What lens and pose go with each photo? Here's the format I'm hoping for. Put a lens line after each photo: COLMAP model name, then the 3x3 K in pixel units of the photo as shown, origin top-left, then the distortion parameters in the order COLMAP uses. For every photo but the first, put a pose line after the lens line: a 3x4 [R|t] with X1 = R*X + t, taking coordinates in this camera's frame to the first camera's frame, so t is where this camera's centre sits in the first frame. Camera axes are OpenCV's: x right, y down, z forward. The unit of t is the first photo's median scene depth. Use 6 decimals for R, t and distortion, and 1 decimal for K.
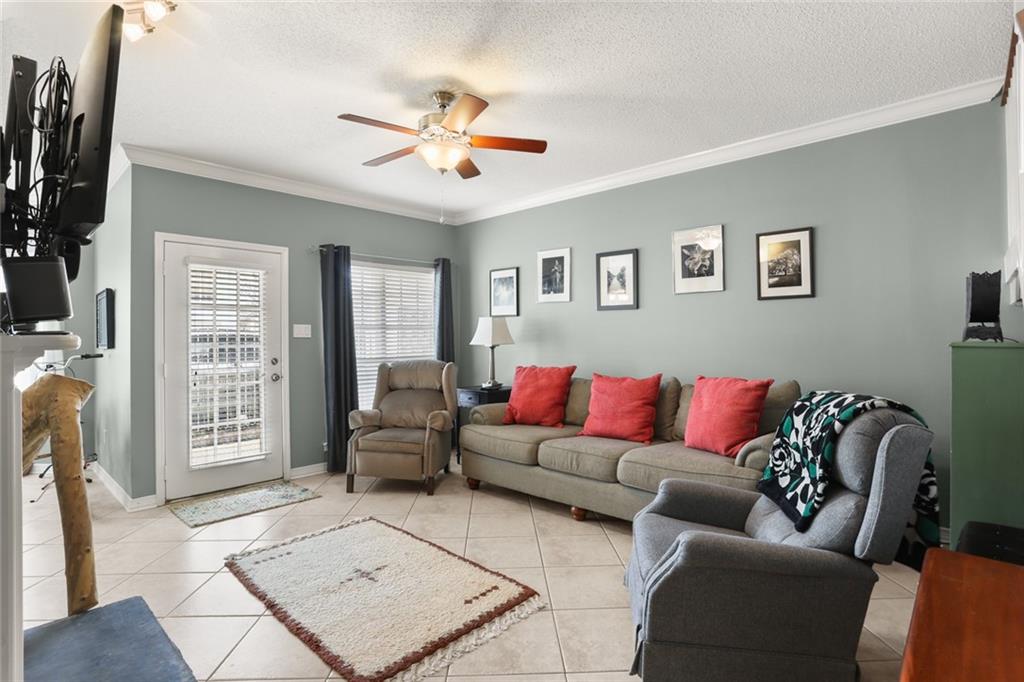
lens RADIAL K [[520.6, 0, 510.8], [0, 520.6, 326.9], [0, 0, 1]] dist [-0.048300, 0.000379]
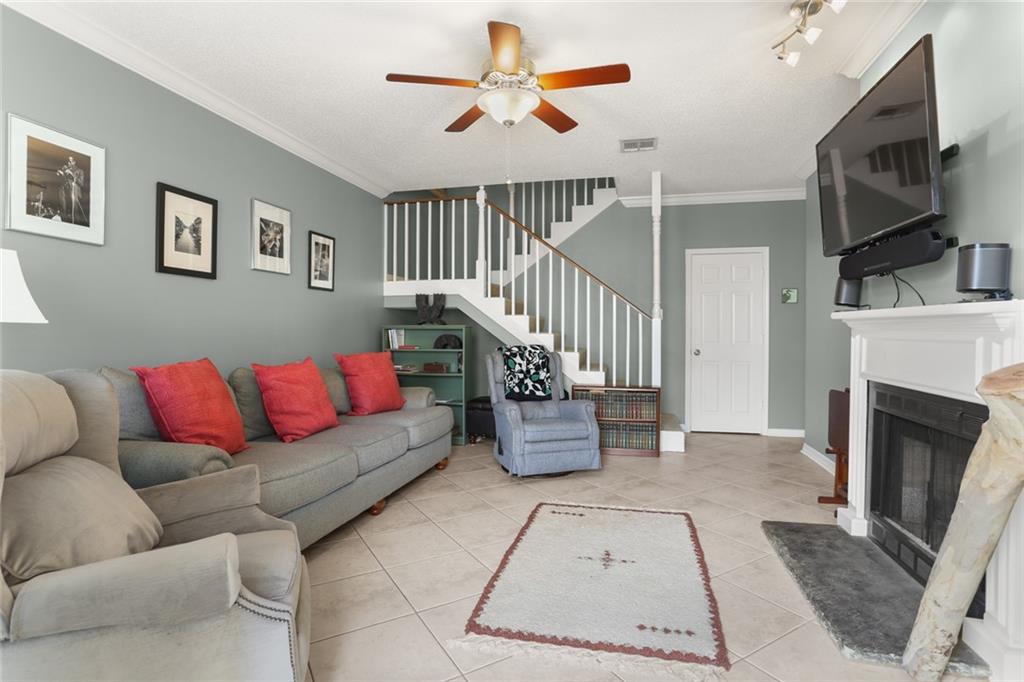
lens RADIAL K [[520.6, 0, 510.8], [0, 520.6, 326.9], [0, 0, 1]] dist [-0.048300, 0.000379]
pose [[-0.507151, 0.013041, 0.861758, -0.685682], [-0.017816, 0.999513, -0.025610, 0.051399], [-0.861673, -0.028341, -0.506672, 1.104213]]
